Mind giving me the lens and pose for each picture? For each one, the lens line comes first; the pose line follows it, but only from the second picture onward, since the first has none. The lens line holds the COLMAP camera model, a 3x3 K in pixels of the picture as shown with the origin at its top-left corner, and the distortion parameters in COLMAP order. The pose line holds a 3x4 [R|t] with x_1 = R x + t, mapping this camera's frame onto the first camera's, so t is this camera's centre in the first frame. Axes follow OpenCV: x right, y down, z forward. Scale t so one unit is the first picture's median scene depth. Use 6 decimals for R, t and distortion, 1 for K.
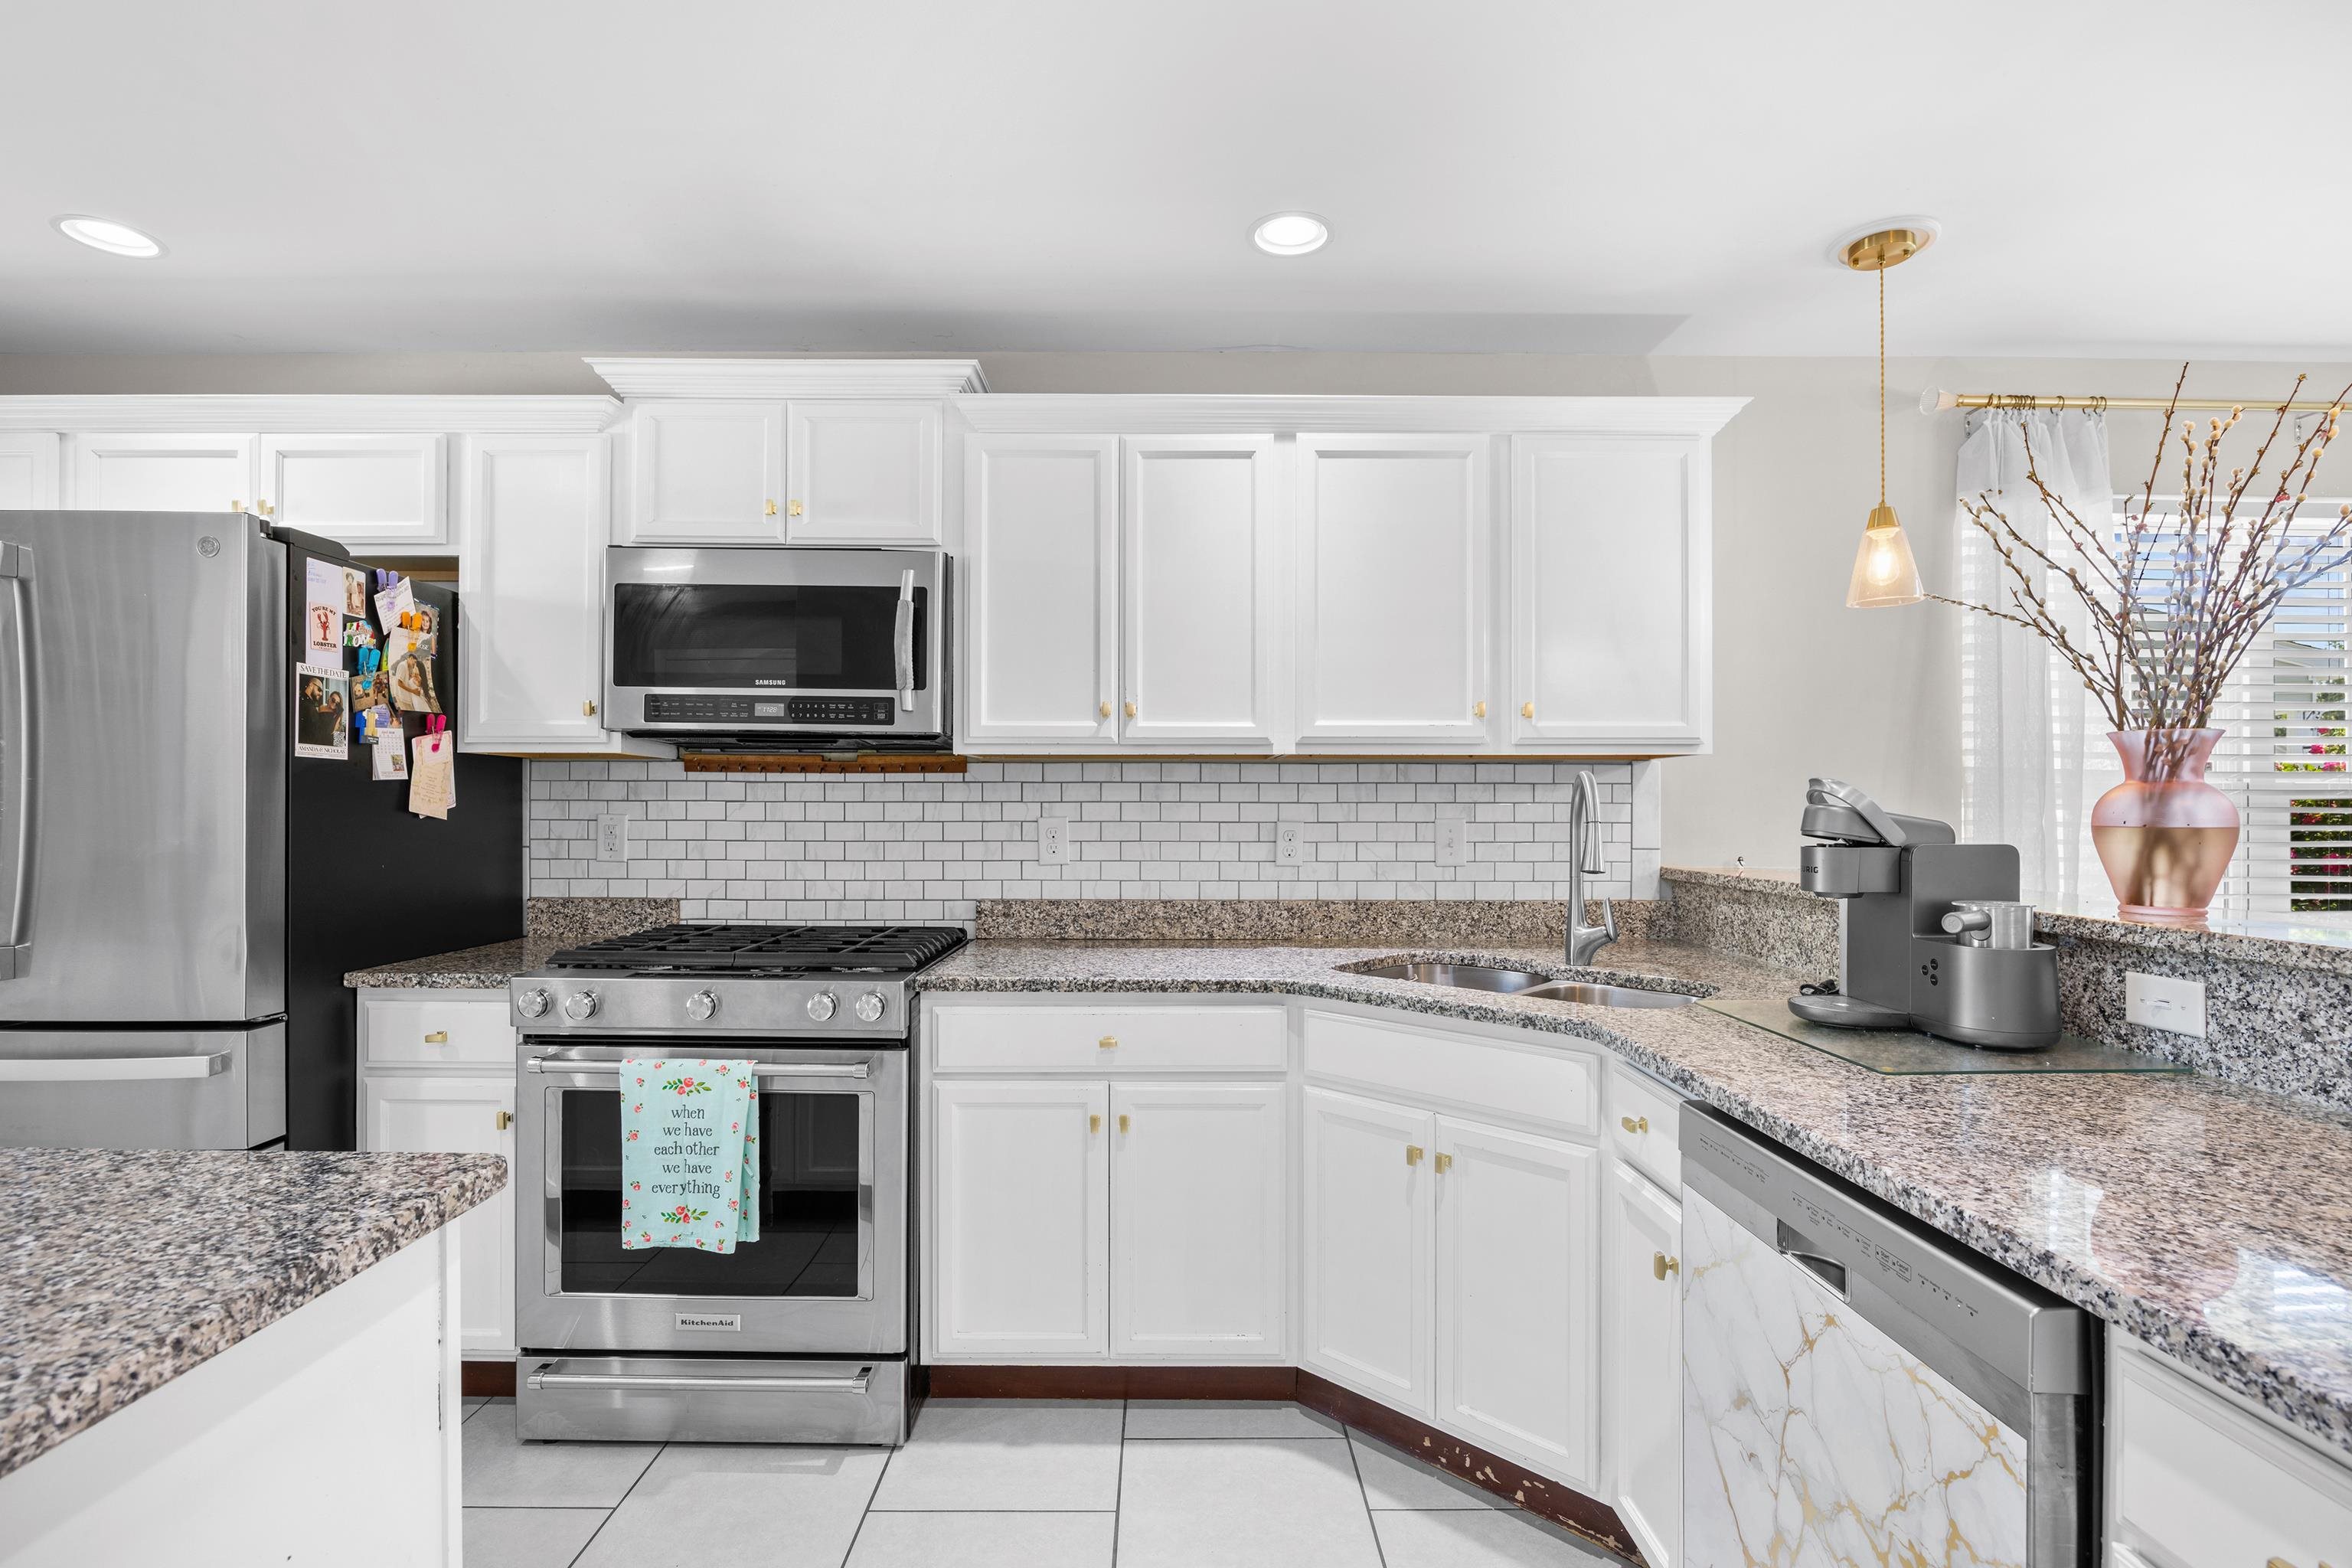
lens RADIAL K [[1097.2, 0, 1177.0], [0, 1097.2, 810.4], [0, 0, 1]] dist [-0.020391, 0.003962]
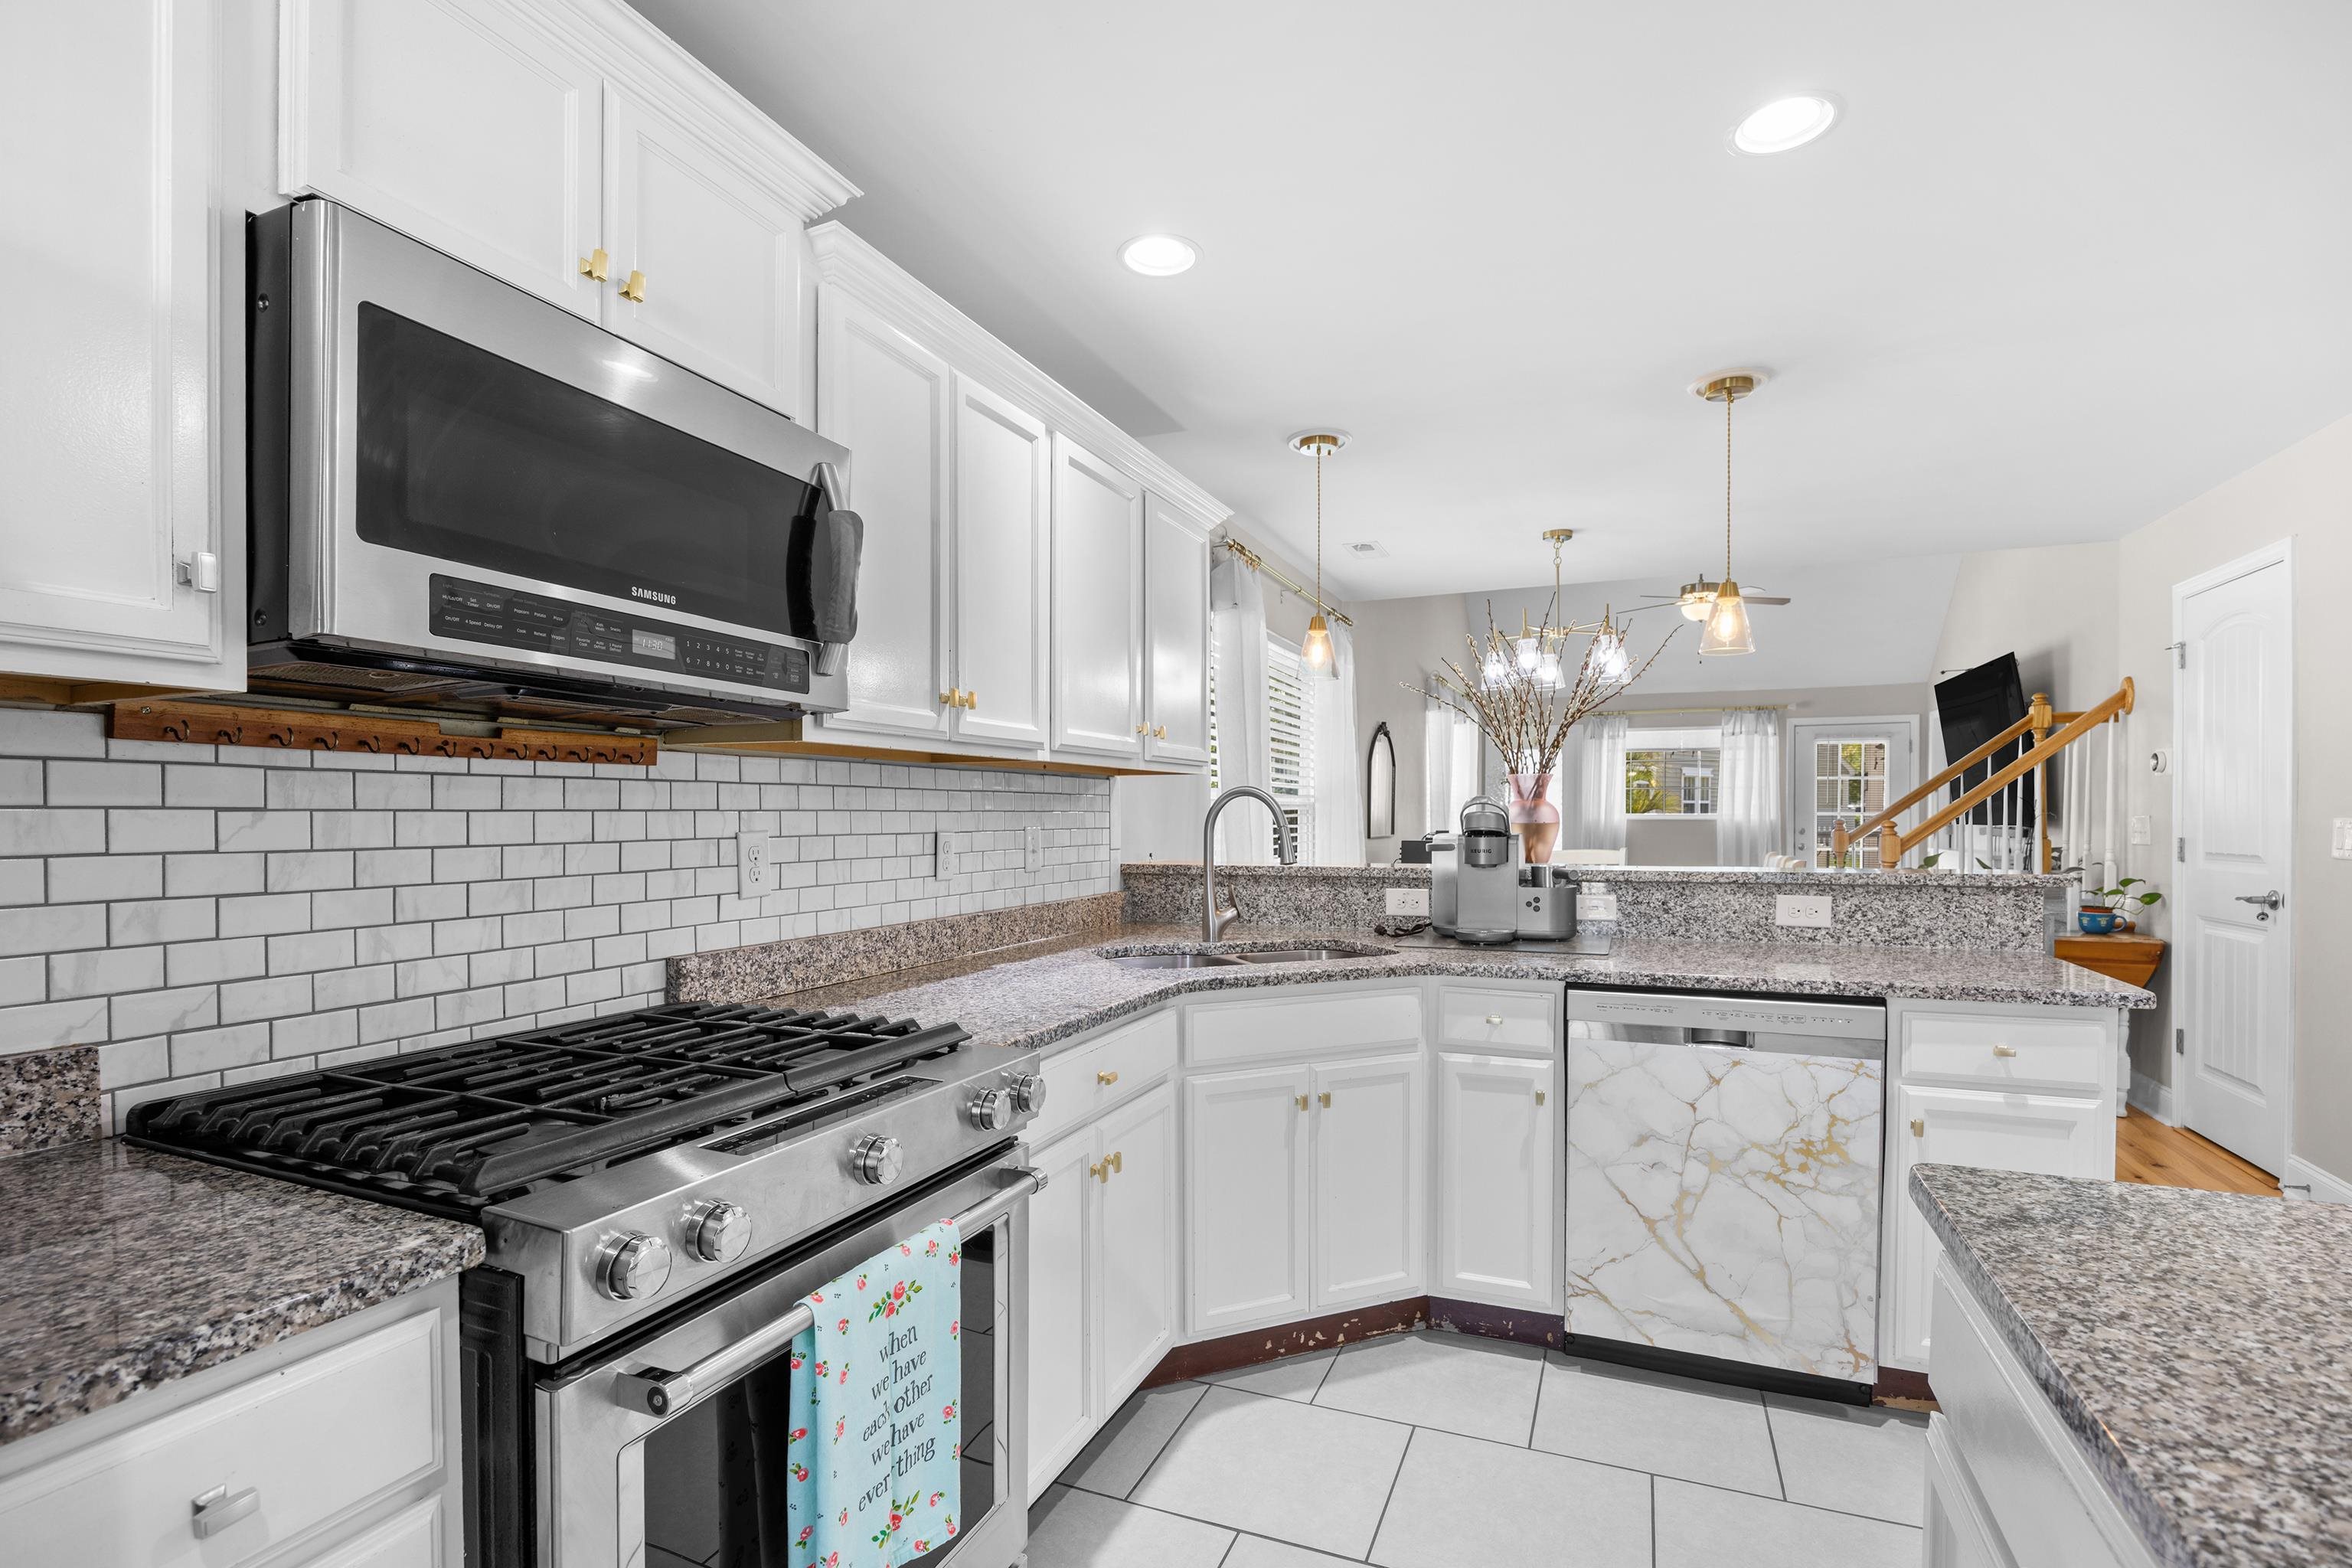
lens RADIAL K [[1097.2, 0, 1182.1], [0, 1097.2, 835.5], [0, 0, 1]] dist [-0.020391, 0.003962]
pose [[0.387807, -0.020664, 0.921509, -0.768723], [0.007113, 0.999786, 0.019426, -0.003808], [-0.921713, -0.000979, 0.387871, 0.528751]]
